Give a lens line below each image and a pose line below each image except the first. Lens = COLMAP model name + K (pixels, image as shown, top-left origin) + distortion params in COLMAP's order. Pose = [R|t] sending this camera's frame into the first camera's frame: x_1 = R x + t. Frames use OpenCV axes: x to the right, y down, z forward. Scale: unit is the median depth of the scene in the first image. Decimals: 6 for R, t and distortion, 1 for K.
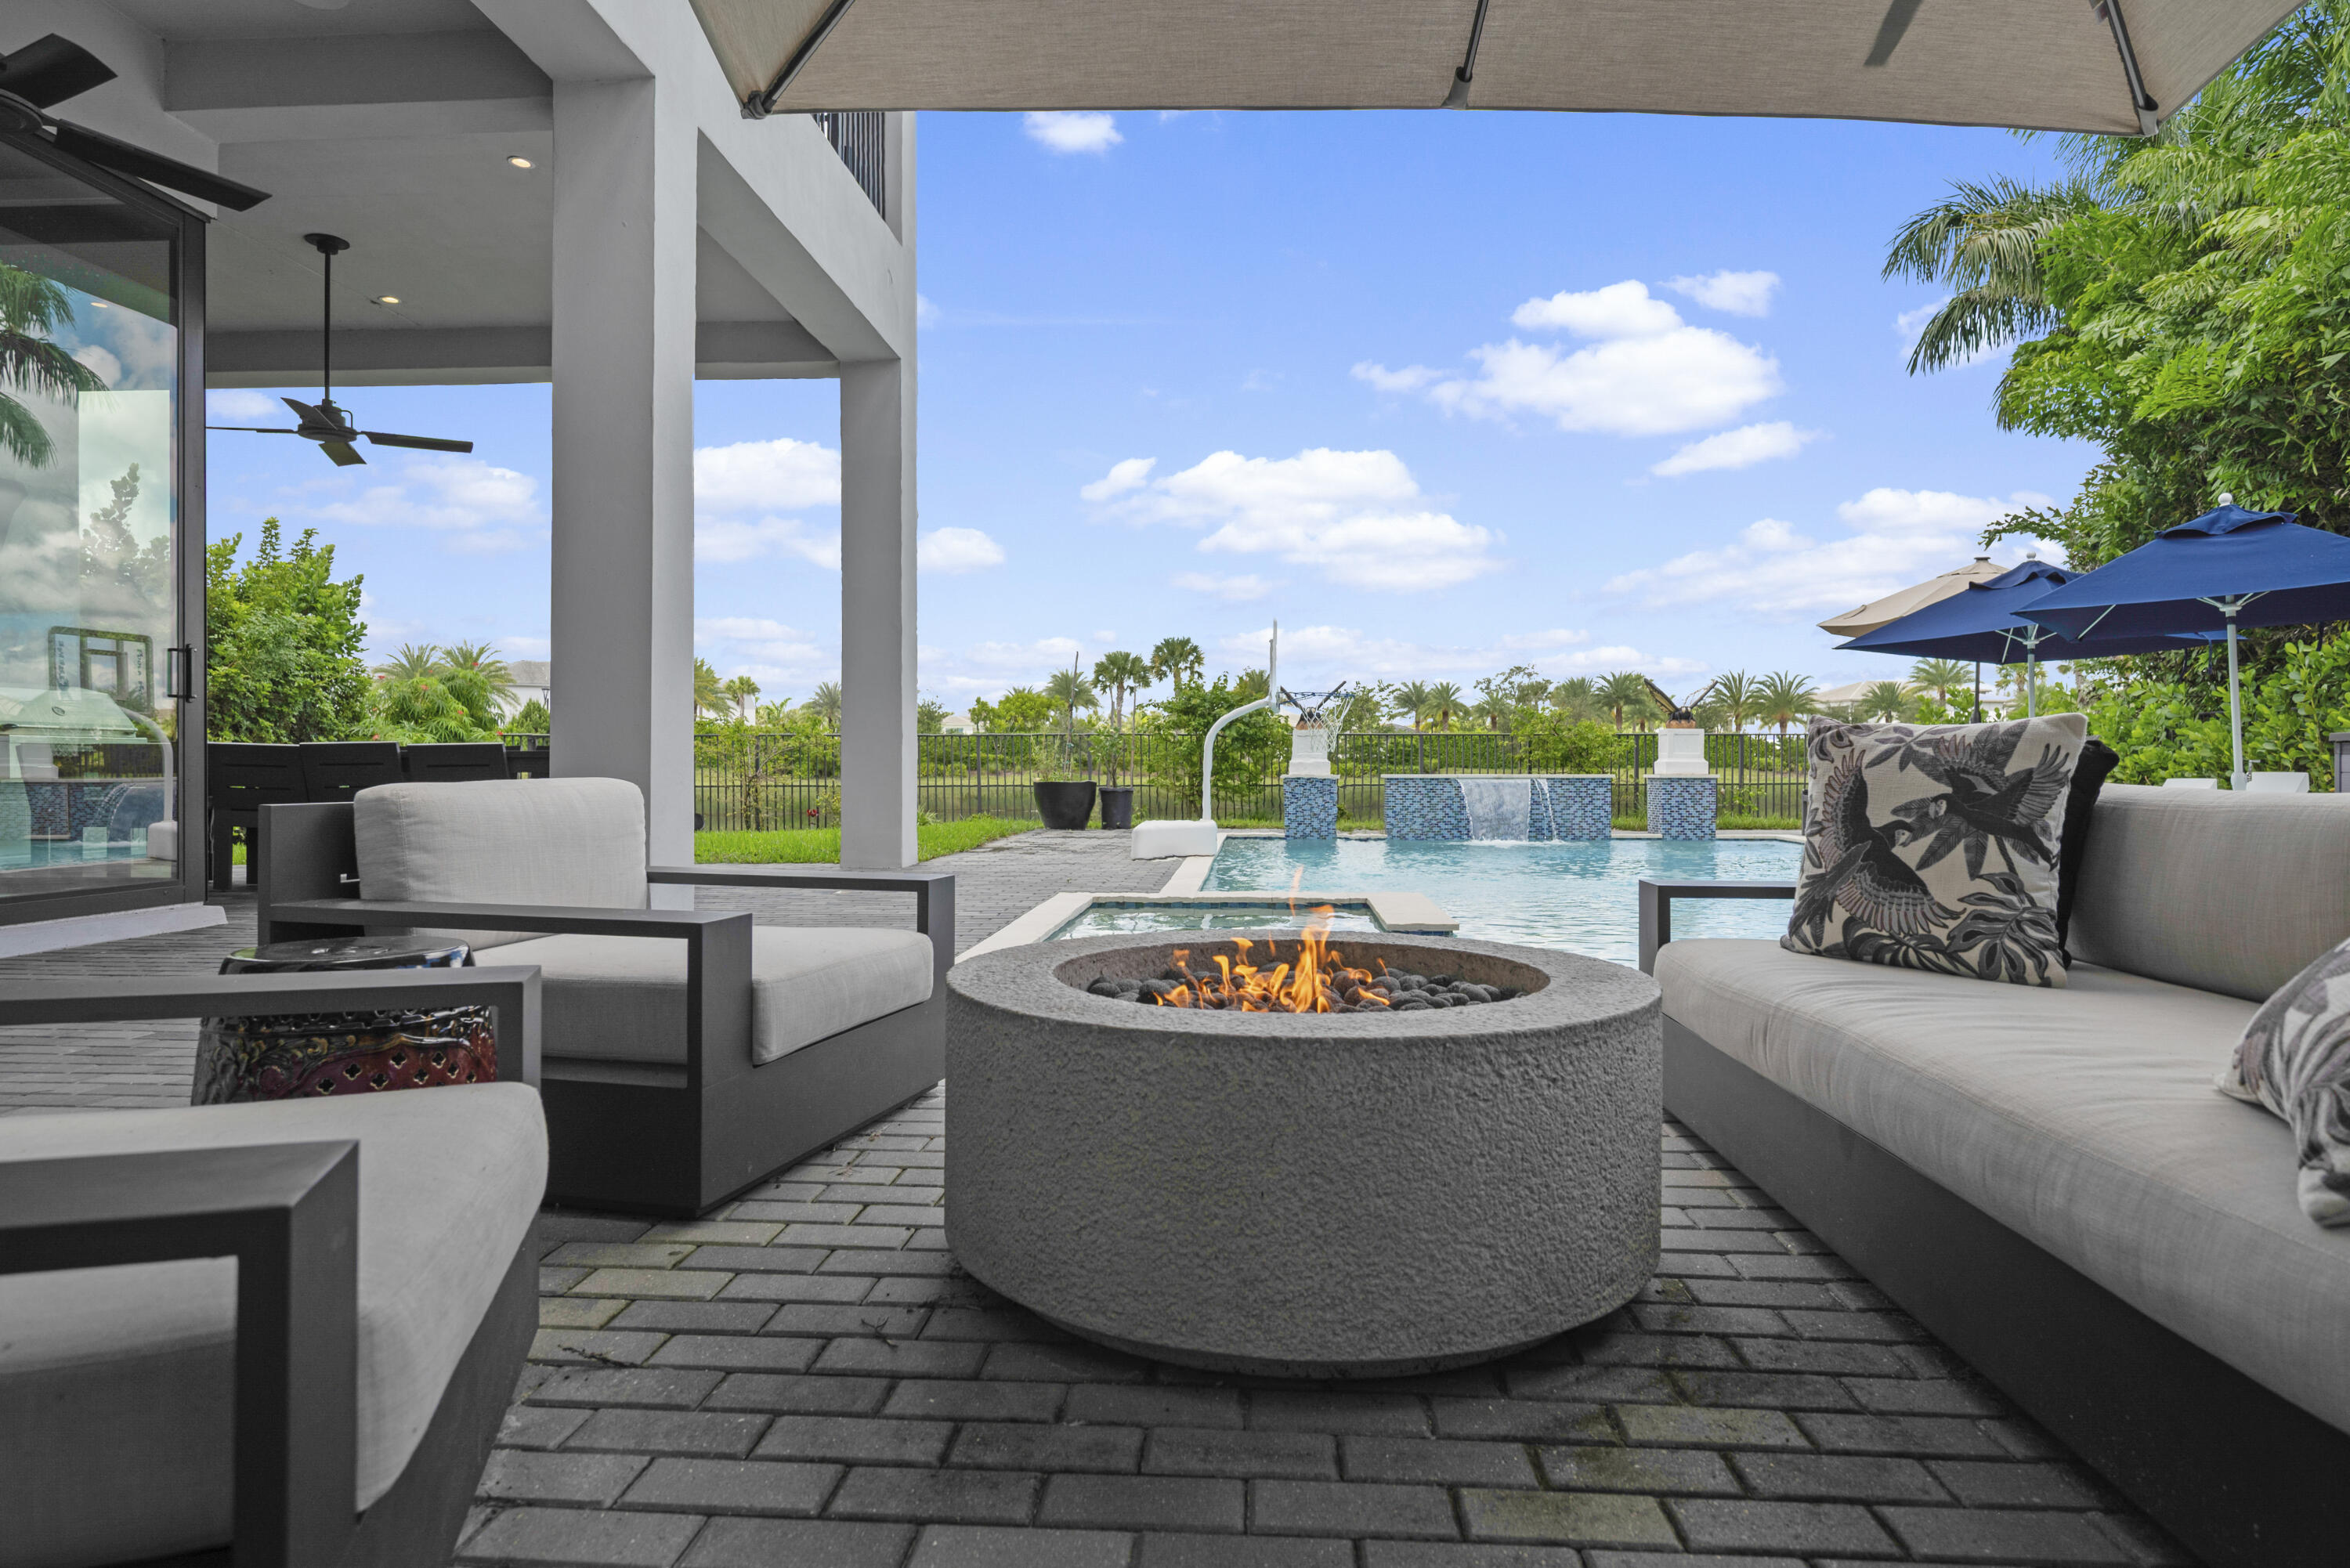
lens RADIAL K [[1351.4, 0, 1169.1], [0, 1351.4, 766.0], [0, 0, 1]] dist [-0.021403, 0.002206]
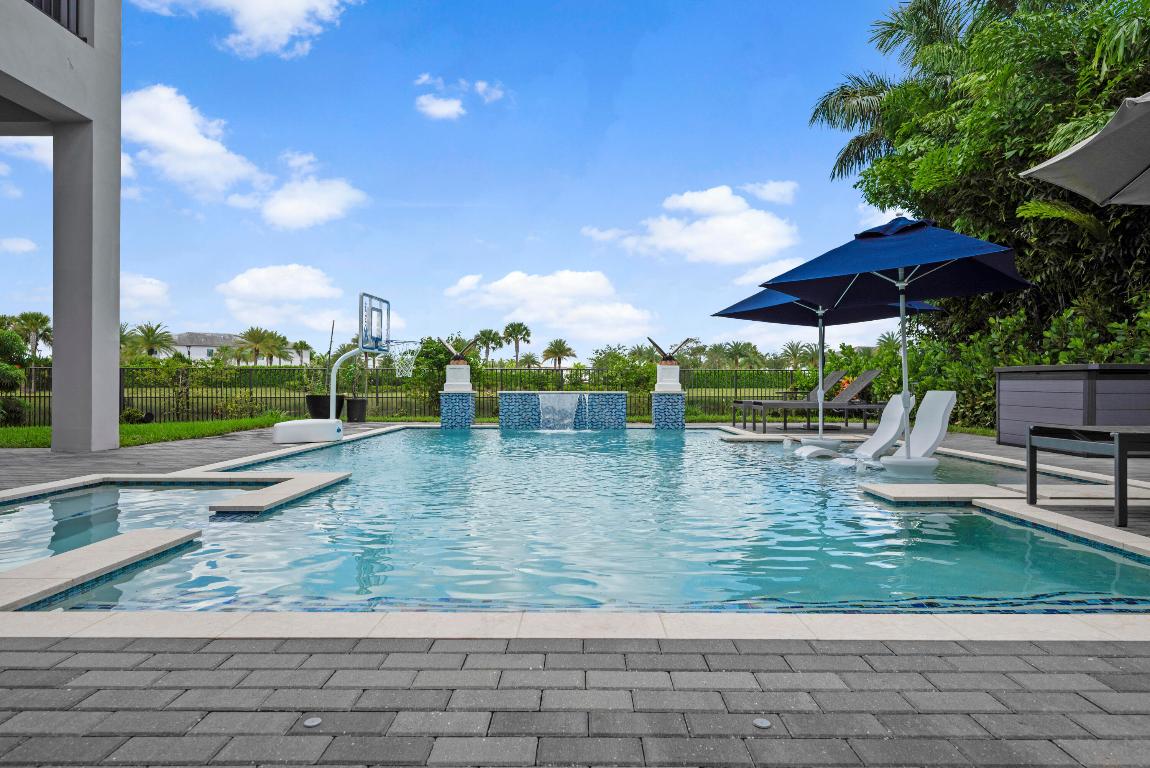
lens RADIAL K [[661.4, 0, 578.1], [0, 661.4, 385.9], [0, 0, 1]] dist [-0.021403, 0.002206]
pose [[0.998029, 0.002452, 0.062702, 0.204633], [-0.002312, 0.999995, -0.002303, 0.001012], [-0.062707, 0.002153, 0.998030, 0.144280]]
